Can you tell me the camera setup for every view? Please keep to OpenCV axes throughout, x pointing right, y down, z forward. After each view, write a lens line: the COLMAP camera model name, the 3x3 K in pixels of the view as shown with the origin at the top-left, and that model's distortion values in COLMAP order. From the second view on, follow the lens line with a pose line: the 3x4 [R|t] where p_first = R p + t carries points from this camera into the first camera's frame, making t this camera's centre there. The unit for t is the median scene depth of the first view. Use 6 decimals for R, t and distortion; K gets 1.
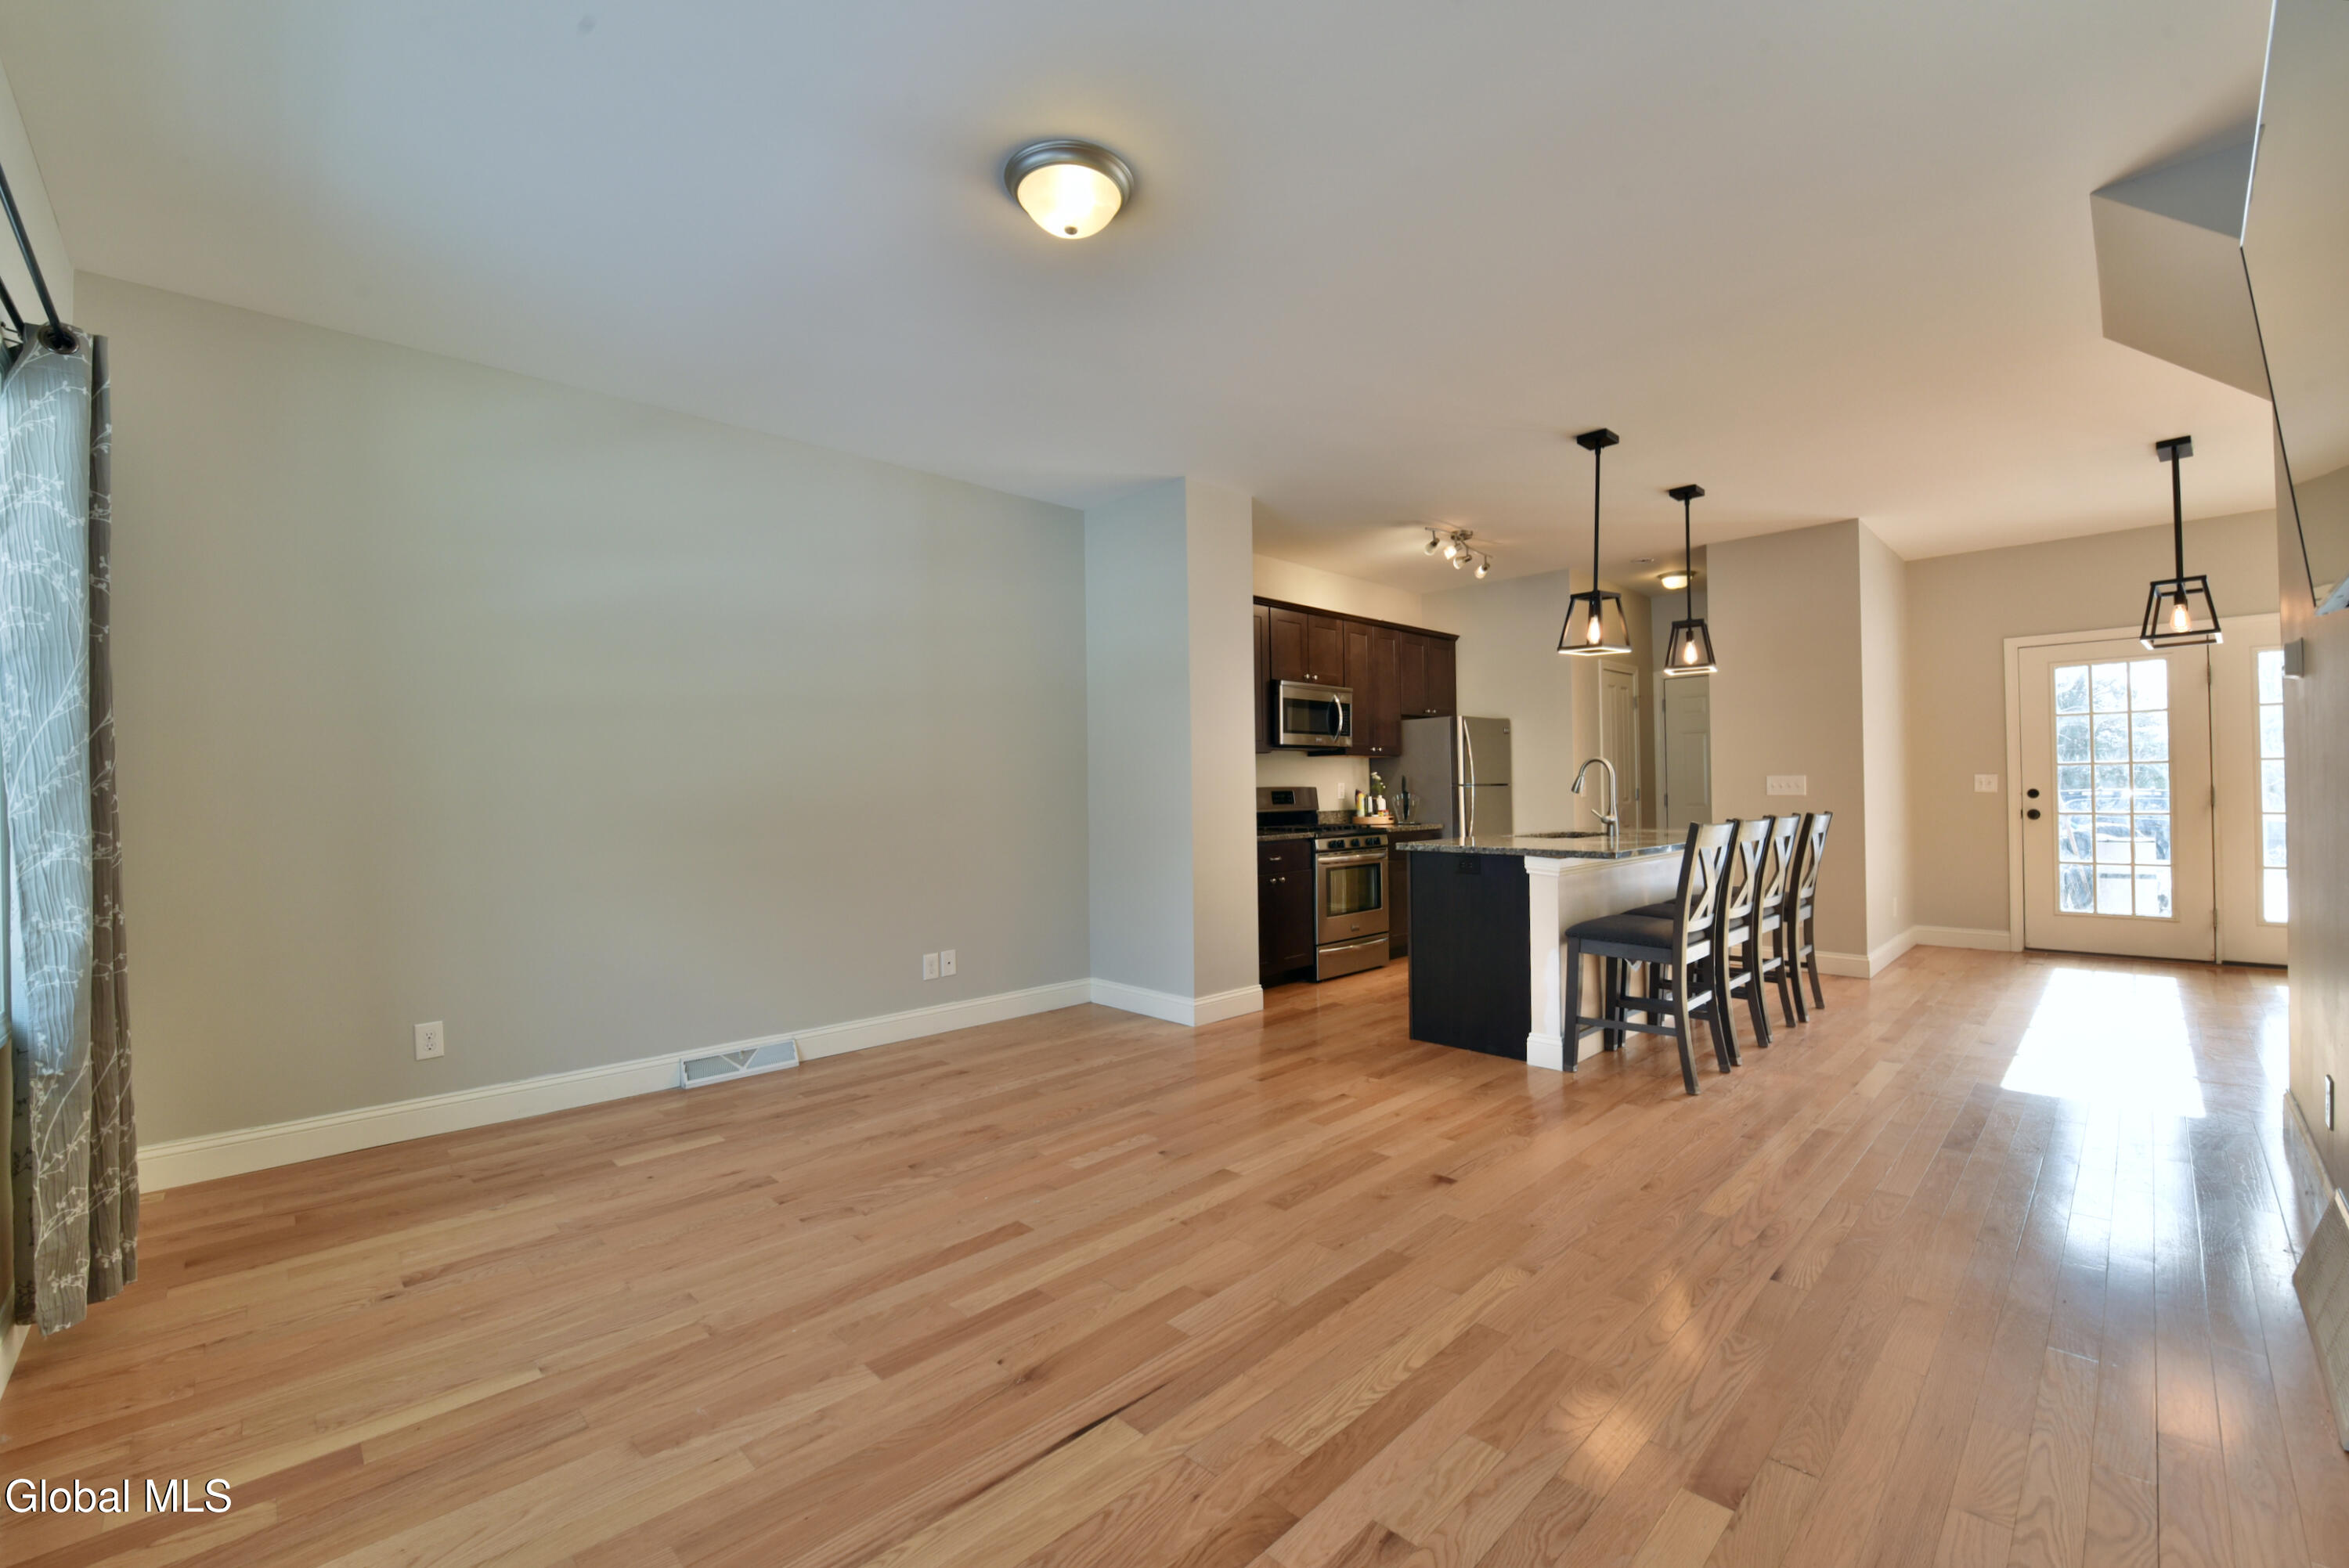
lens RADIAL K [[946.1, 0, 1194.3], [0, 946.1, 776.8], [0, 0, 1]] dist [-0.021549, 0.000043]
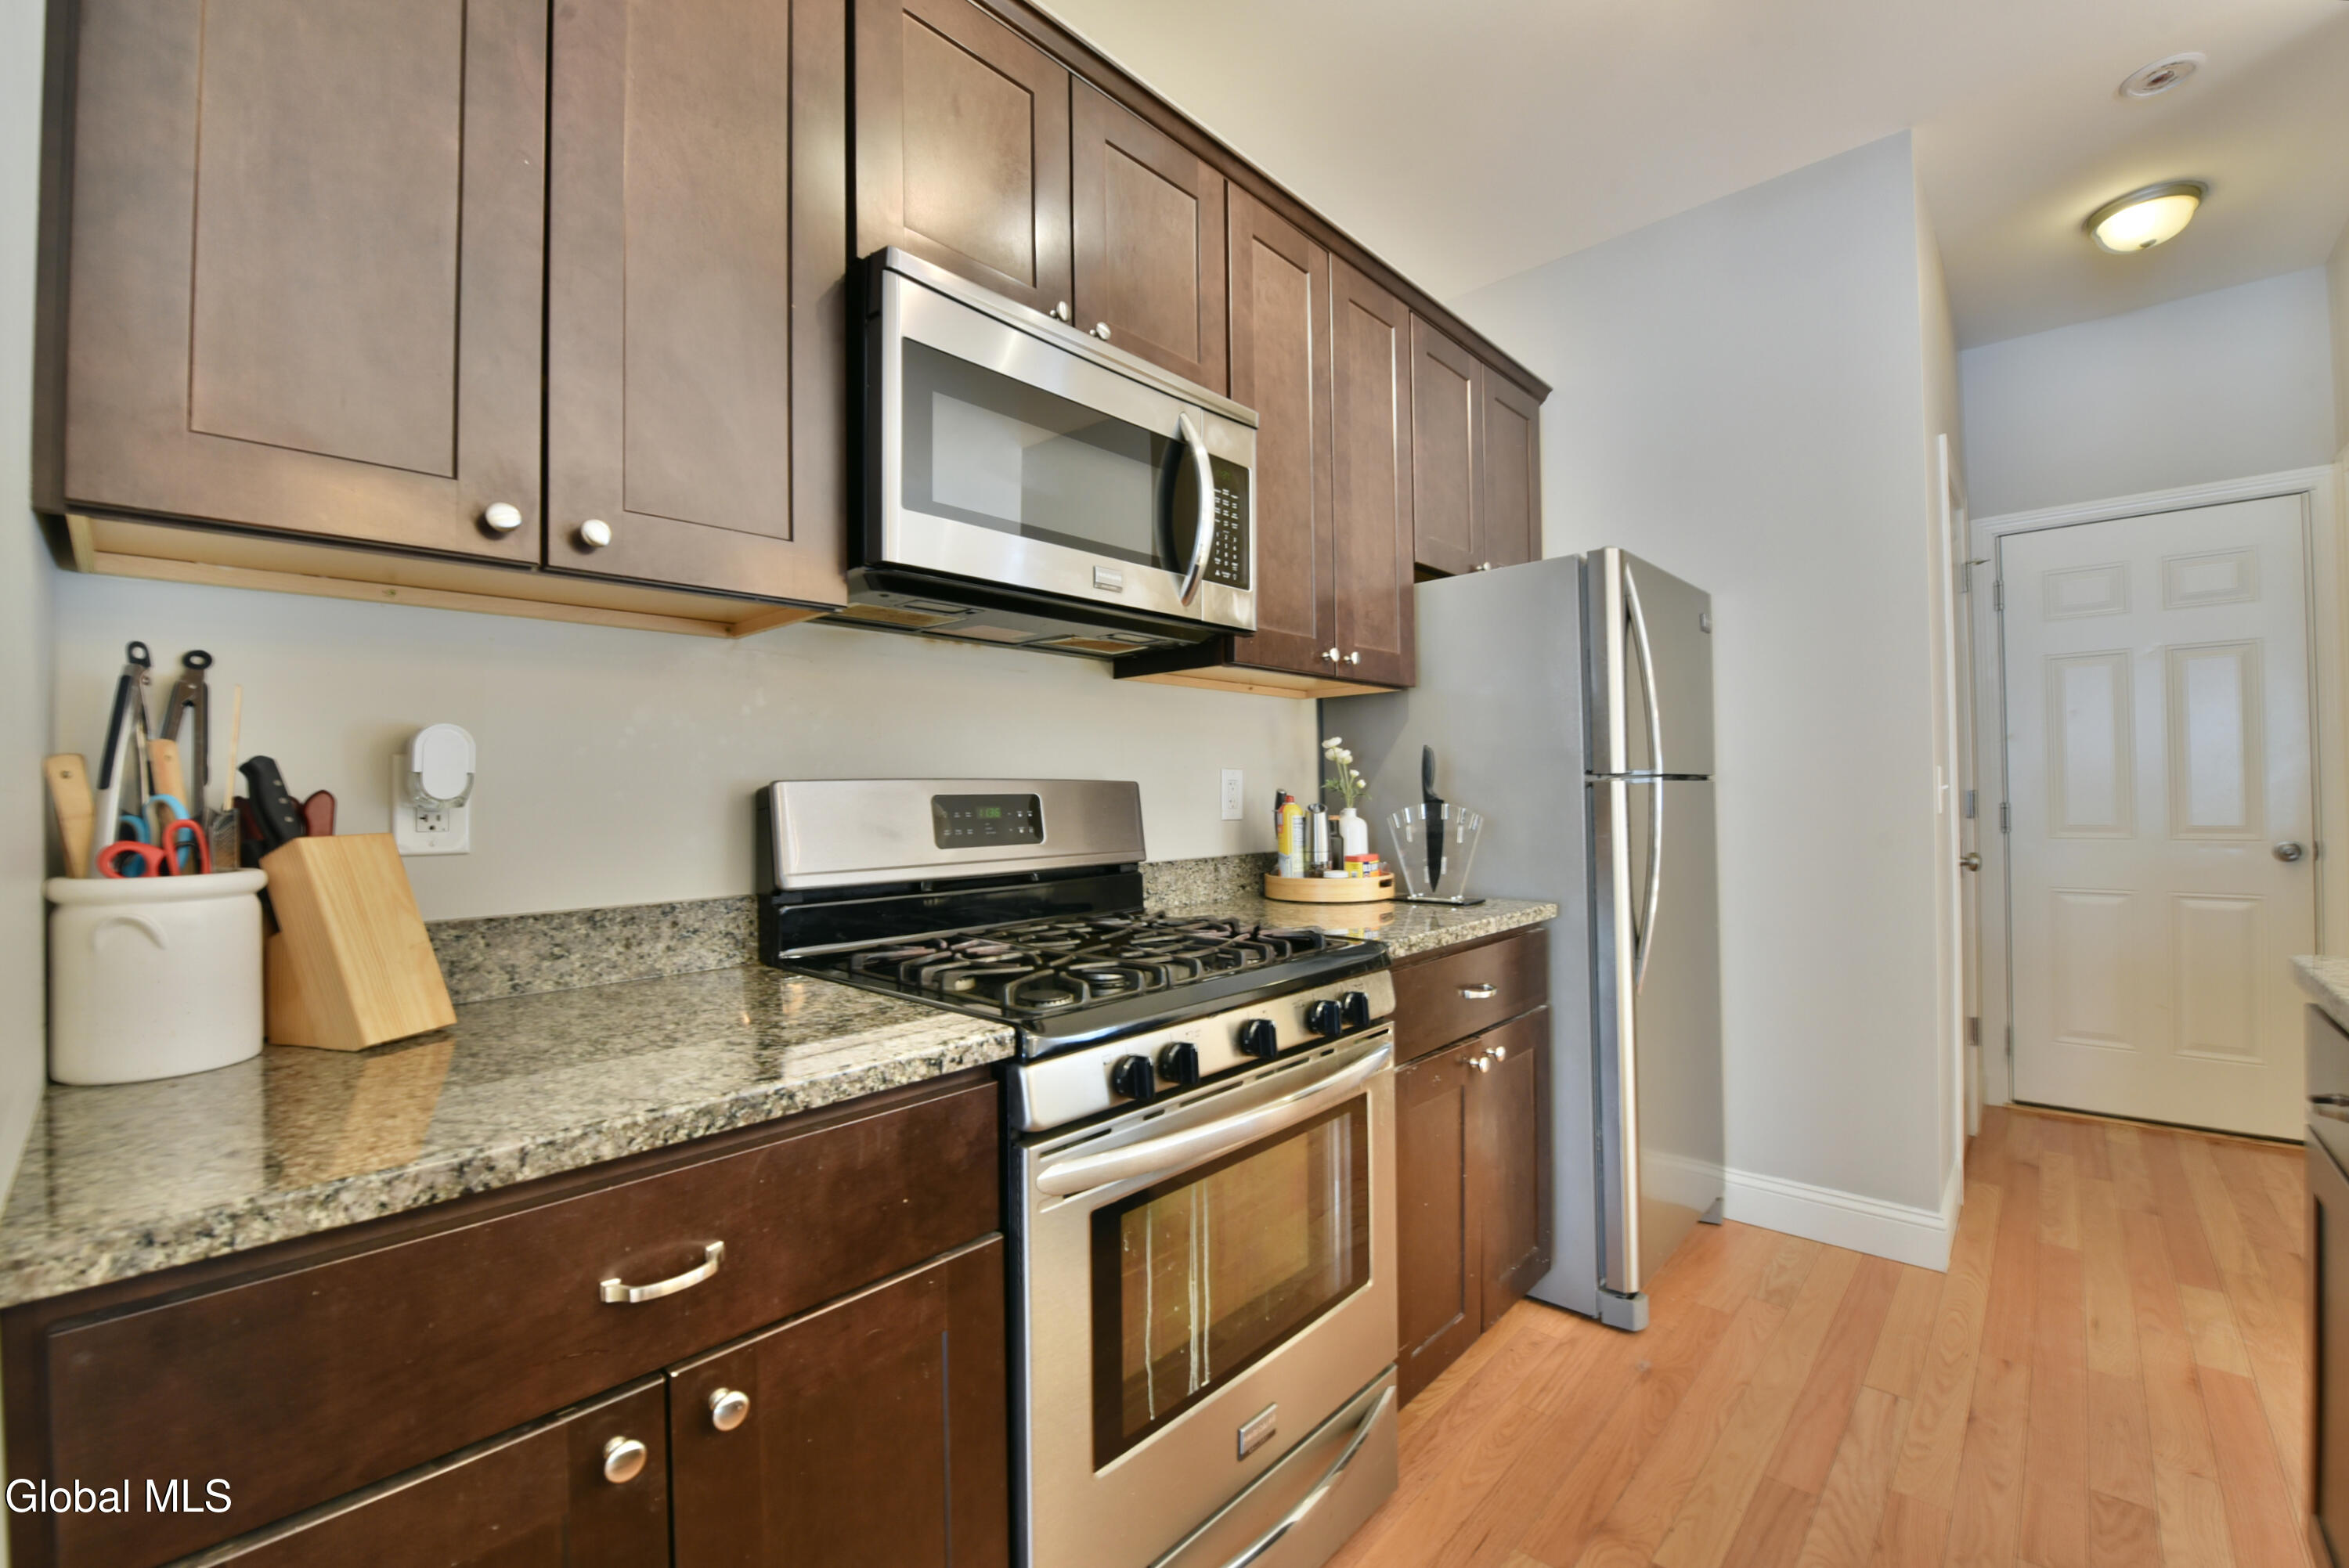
lens RADIAL K [[1010.7, 0, 1183.4], [0, 1010.7, 776.7], [0, 0, 1]] dist [-0.019926, -0.000114]
pose [[0.998218, 0.000802, 0.059668, 0.149089], [-0.000412, 0.999978, -0.006546, 0.013843], [-0.059672, 0.006510, 0.998197, 0.826061]]
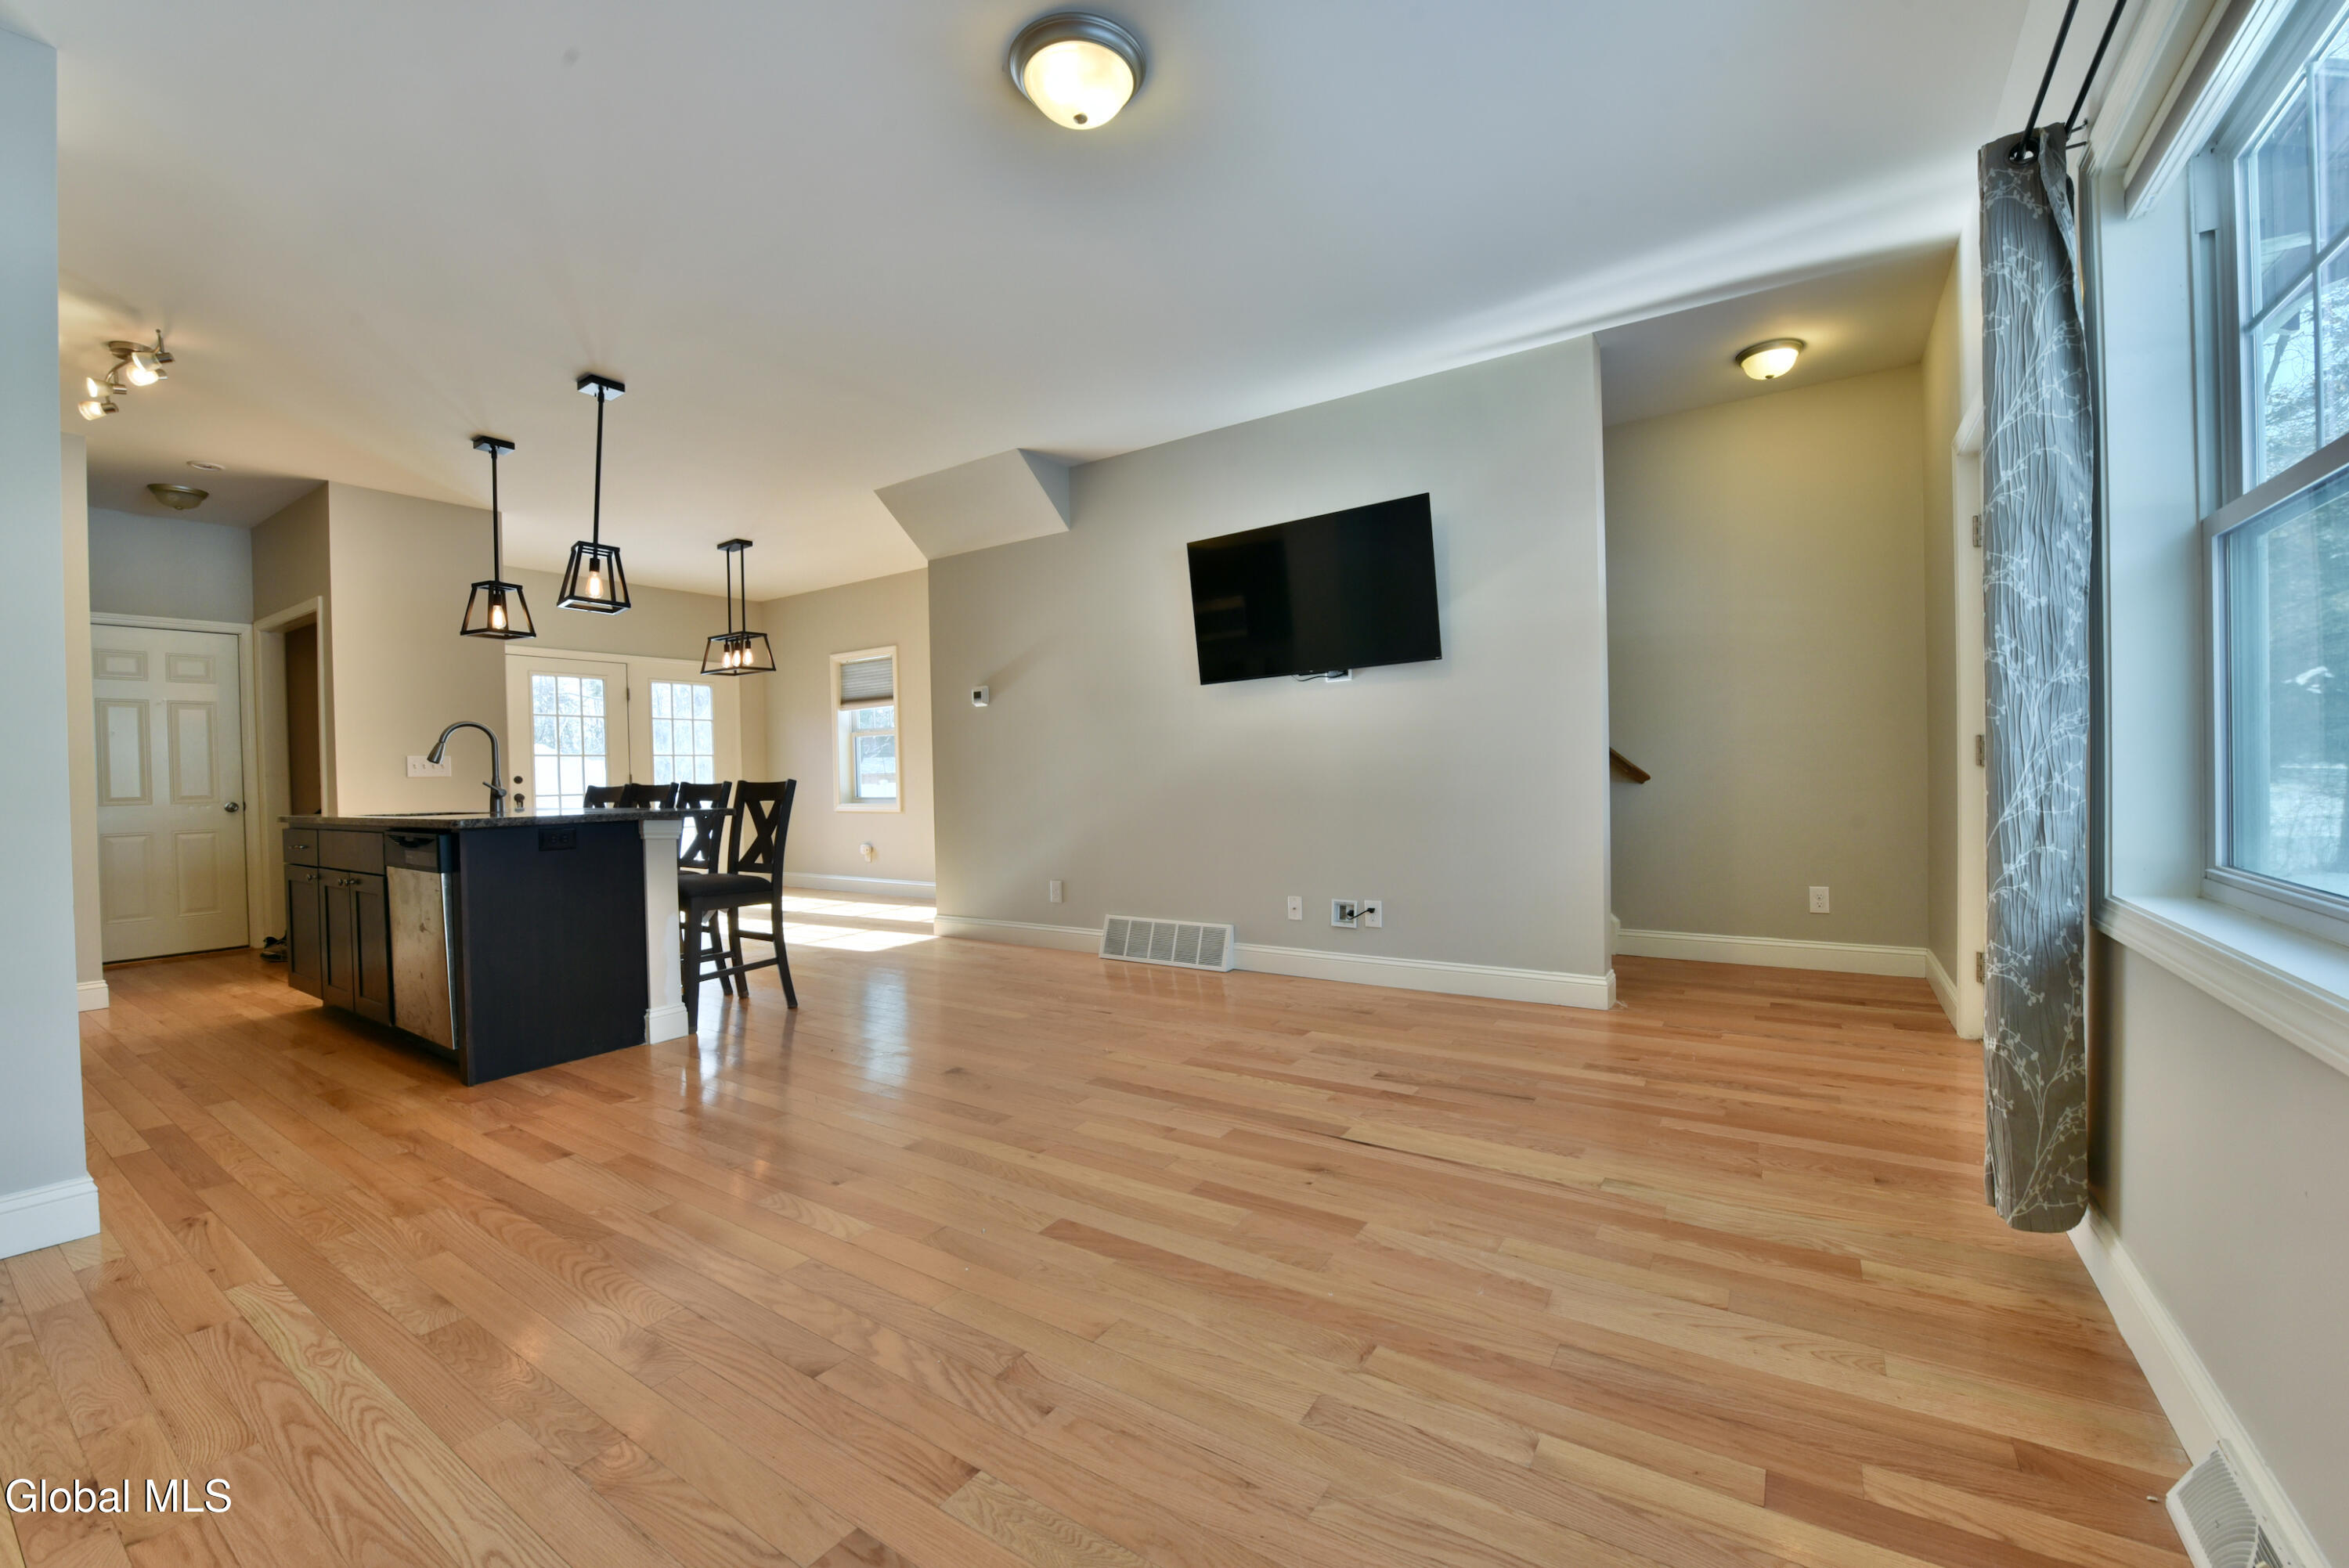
lens RADIAL K [[946.1, 0, 1168.6], [0, 946.1, 796.0], [0, 0, 1]] dist [-0.021549, 0.000043]
pose [[-0.185175, -0.004908, 0.982693, -0.453468], [0.009819, 0.999928, 0.006845, 0.042177], [-0.982656, 0.010916, -0.185114, 0.469287]]
